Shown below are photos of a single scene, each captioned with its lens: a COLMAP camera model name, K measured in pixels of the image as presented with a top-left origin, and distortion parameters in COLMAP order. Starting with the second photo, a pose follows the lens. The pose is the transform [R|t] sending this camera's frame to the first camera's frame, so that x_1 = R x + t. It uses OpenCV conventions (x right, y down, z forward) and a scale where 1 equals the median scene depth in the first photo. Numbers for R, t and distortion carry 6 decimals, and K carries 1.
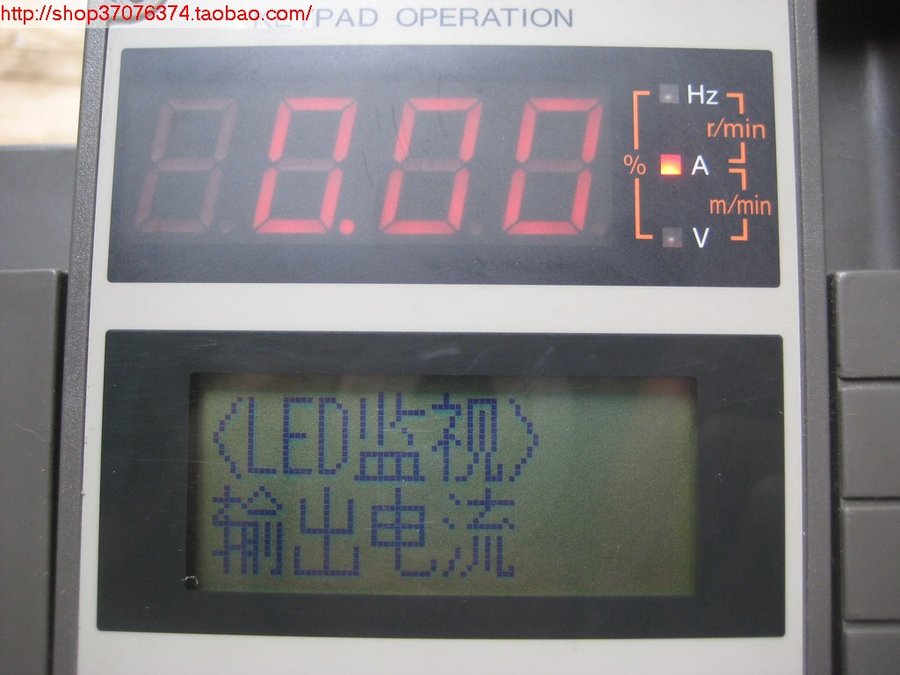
lens RADIAL K [[968.7, 0, 452.3], [0, 968.7, 339.3], [0, 0, 1]] dist [-0.081774, 0.000000]
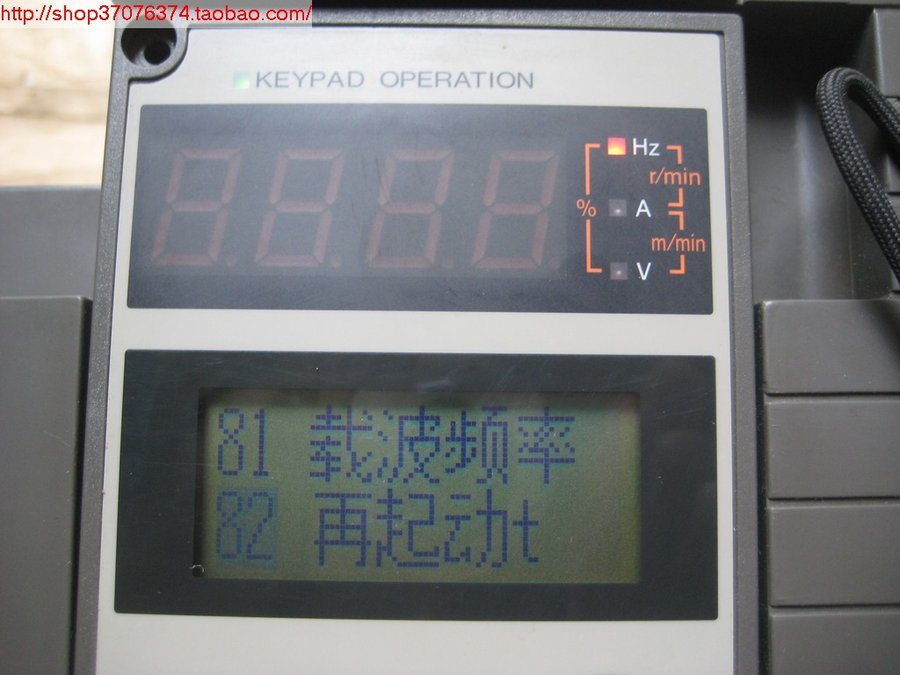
lens RADIAL K [[968.7, 0, 450.1], [0, 968.7, 341.4], [0, 0, 1]] dist [-0.081774, 0.000000]
pose [[0.999984, 0.003319, 0.004613, 0.021621], [-0.003177, 0.999529, -0.030531, 0.014120], [-0.004713, 0.030516, 0.999523, -0.147960]]
